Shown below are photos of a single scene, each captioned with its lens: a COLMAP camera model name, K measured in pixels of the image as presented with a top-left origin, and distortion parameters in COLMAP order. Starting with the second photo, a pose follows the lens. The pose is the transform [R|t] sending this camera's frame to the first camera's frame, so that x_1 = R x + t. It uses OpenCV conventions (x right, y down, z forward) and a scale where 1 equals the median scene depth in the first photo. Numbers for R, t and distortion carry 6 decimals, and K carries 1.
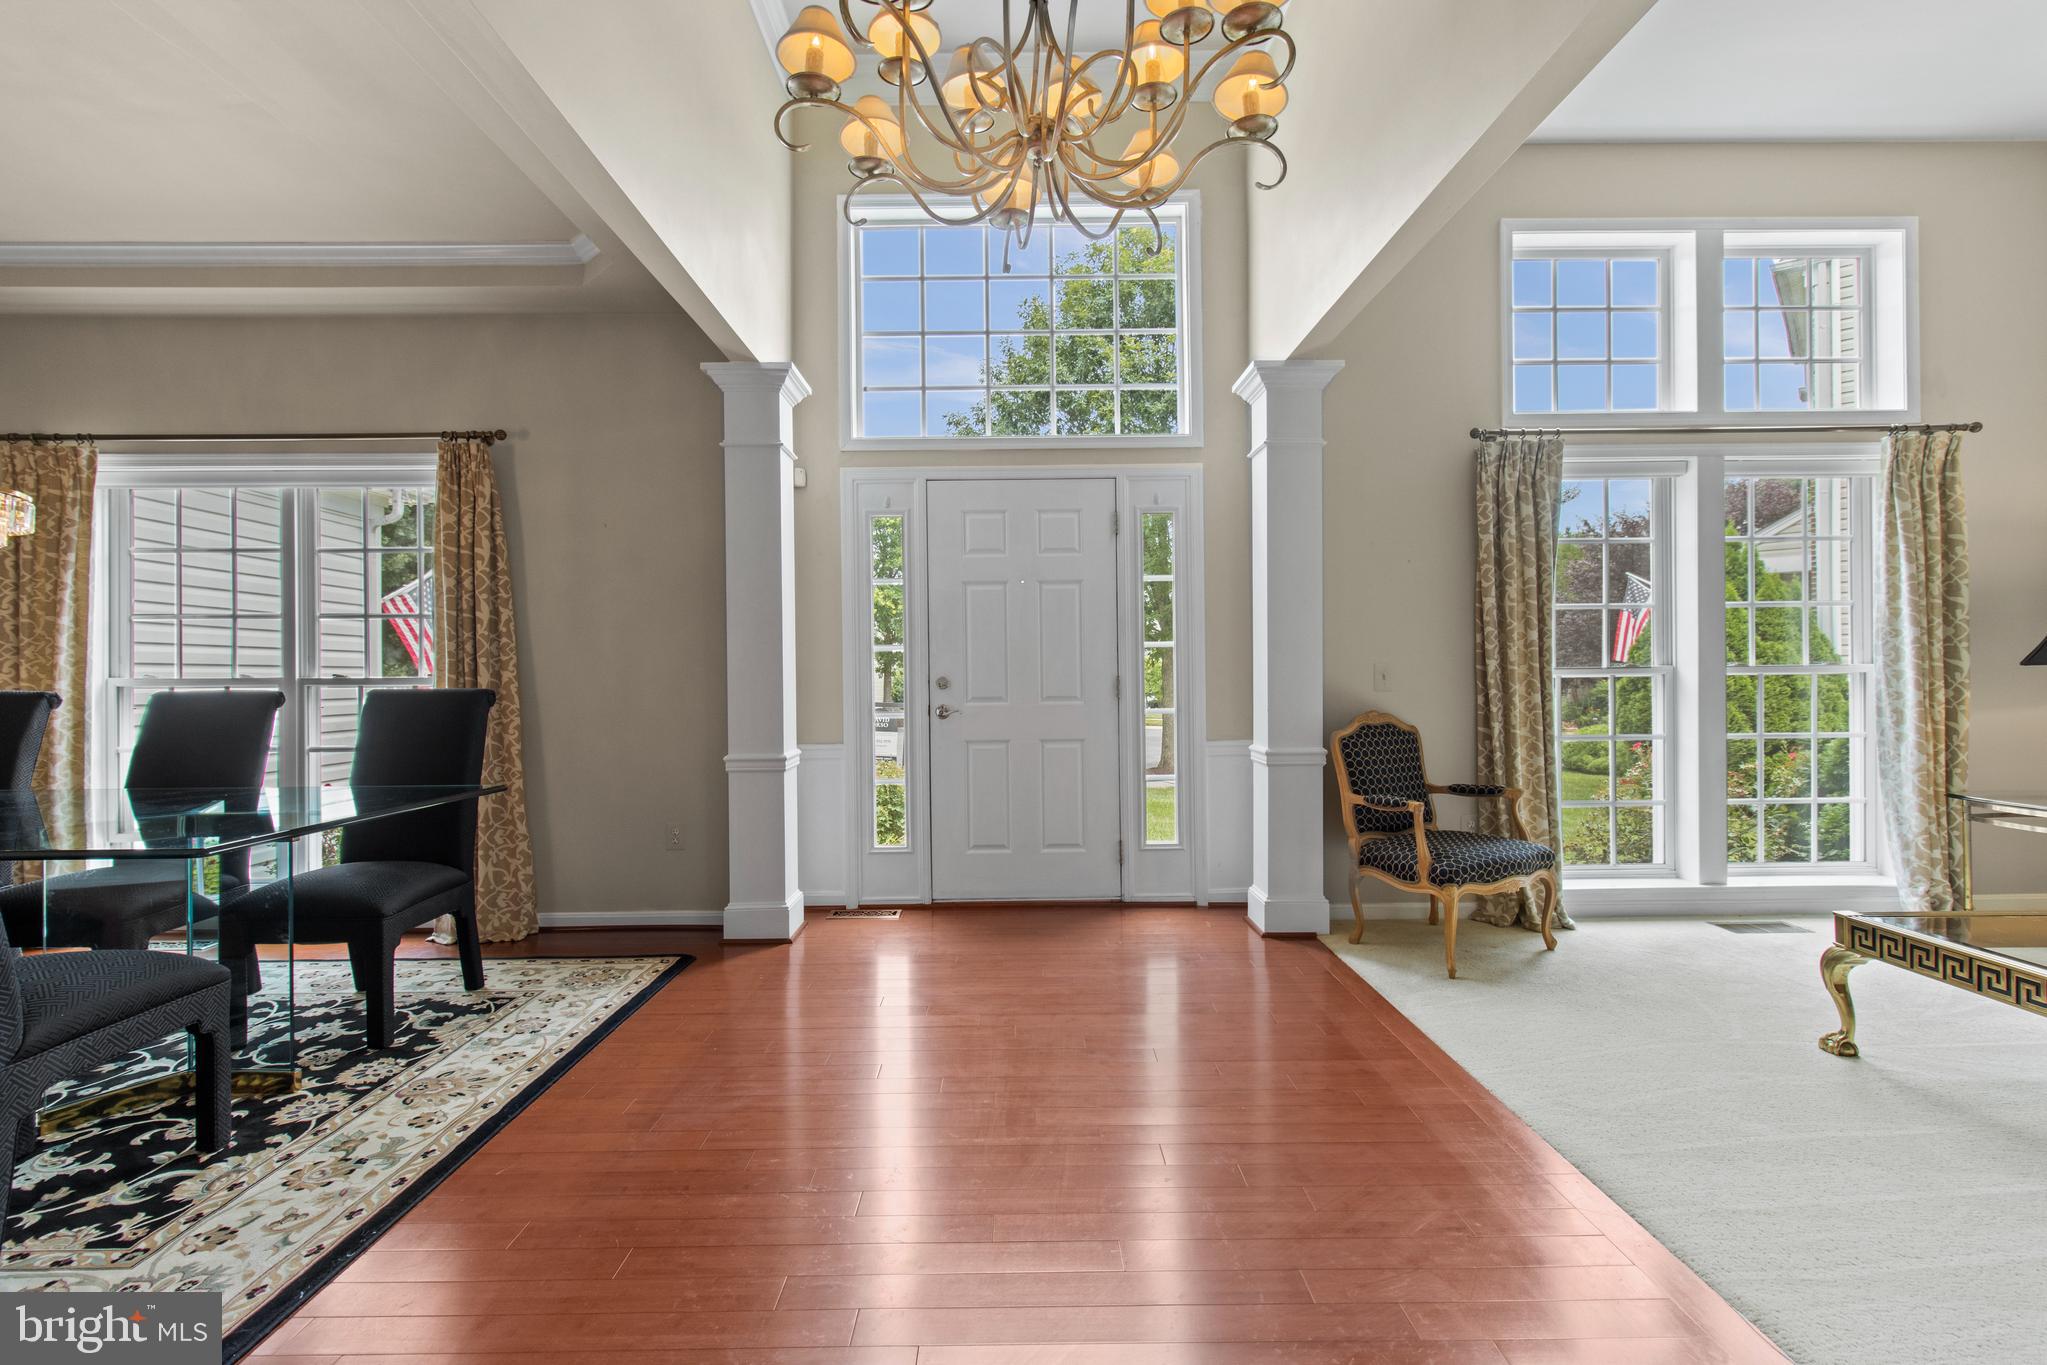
lens RADIAL K [[948.5, 0, 1015.0], [0, 948.5, 677.1], [0, 0, 1]] dist [0.001342, -0.000122]
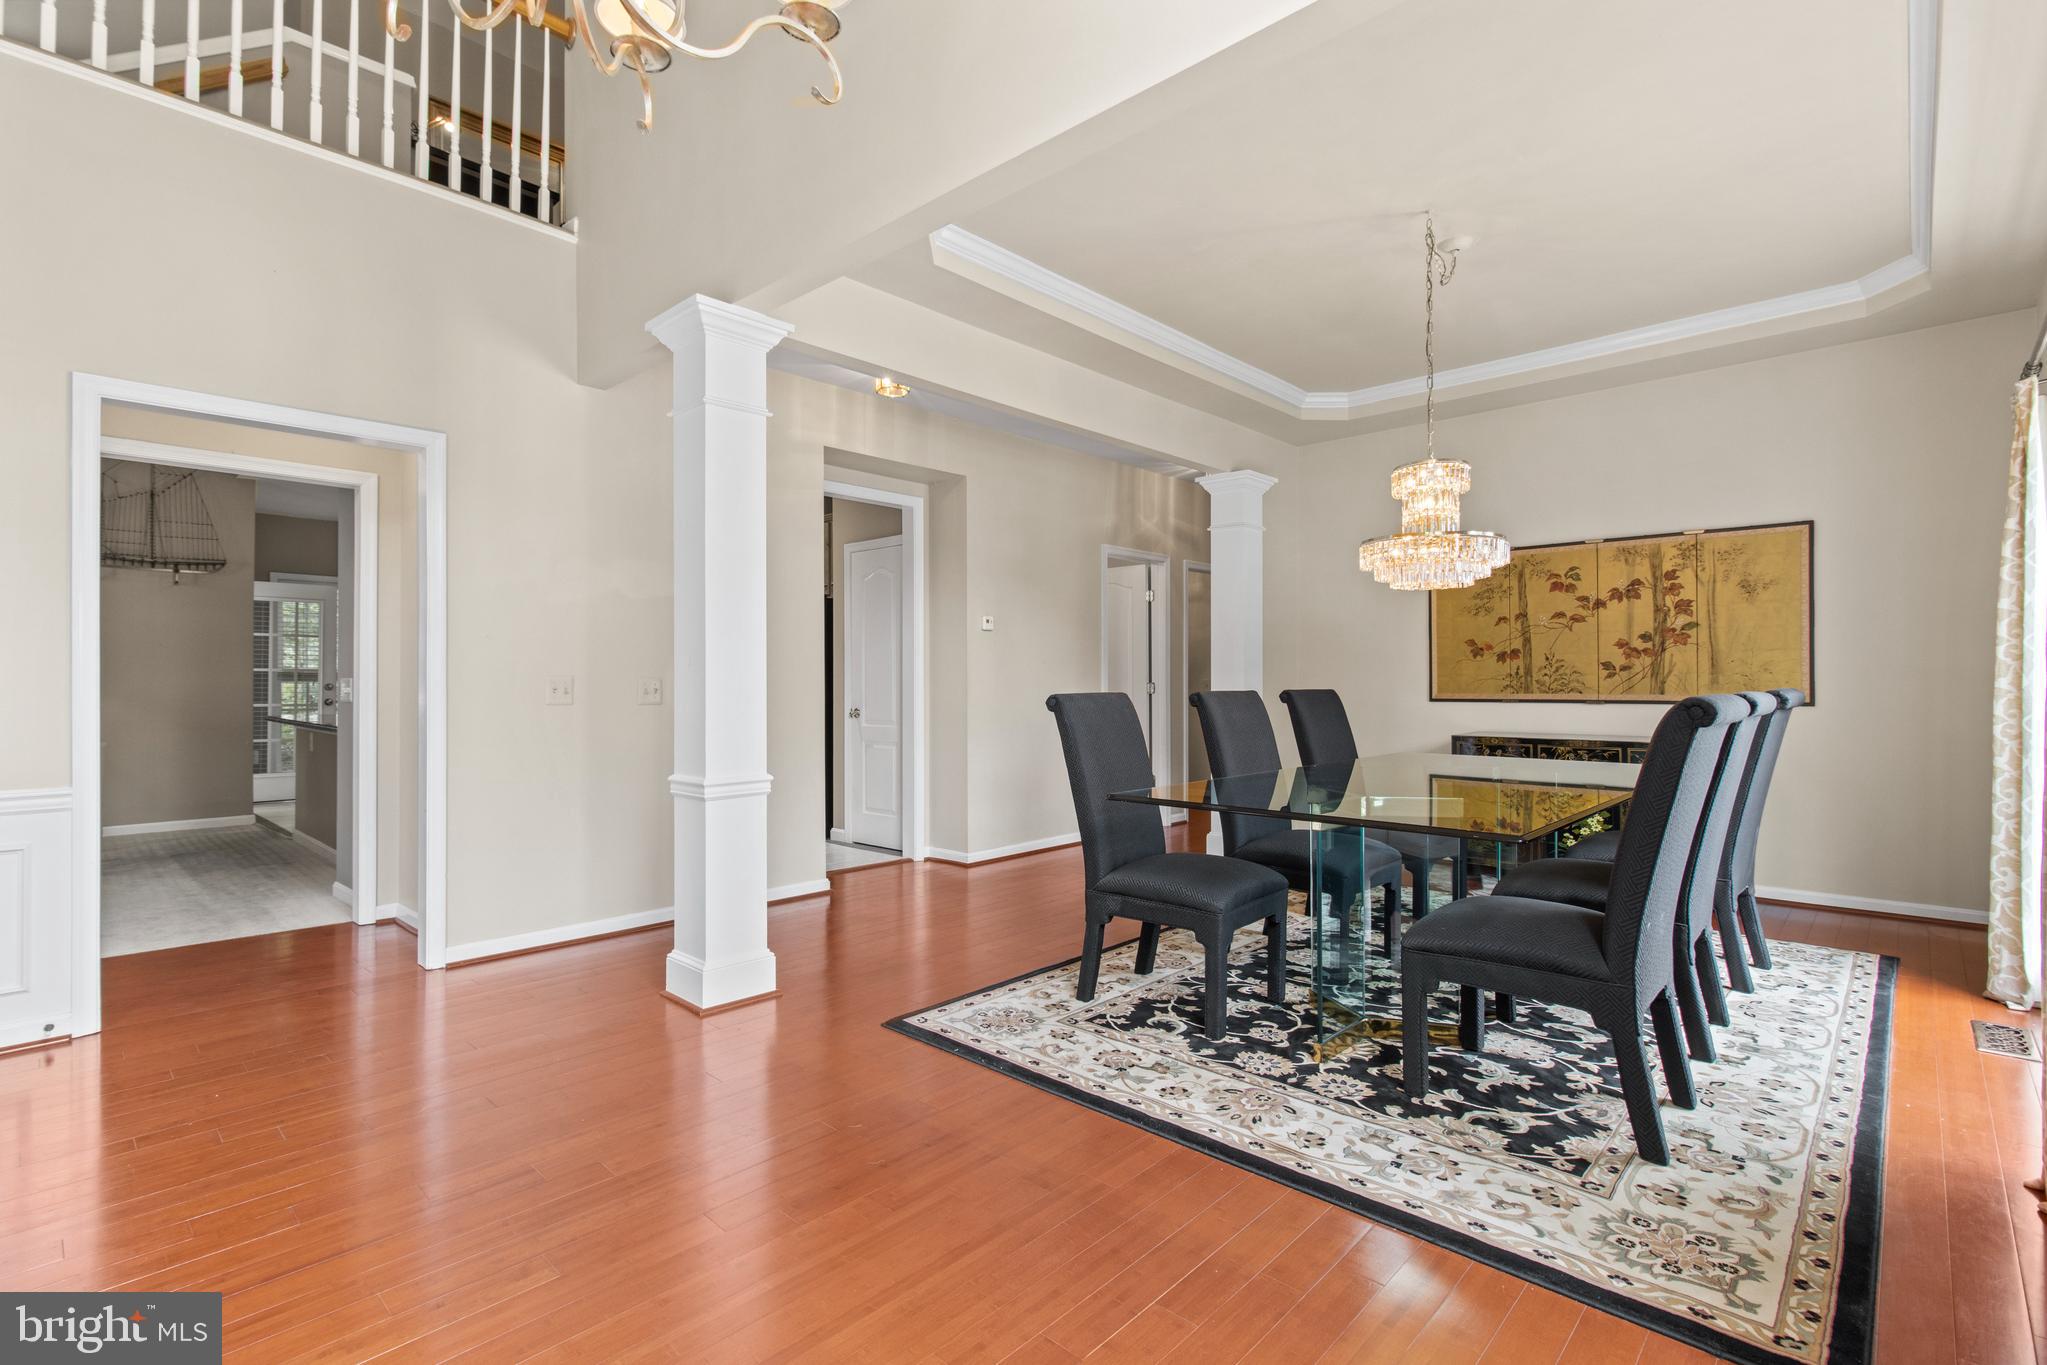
lens RADIAL K [[948.5, 0, 1016.6], [0, 948.5, 678.8], [0, 0, 1]] dist [0.001342, -0.000122]
pose [[-0.685861, 0.006738, -0.727702, 0.160556], [0.005356, 0.999977, 0.004211, -0.002978], [0.727713, -0.001009, -0.685881, 0.930788]]
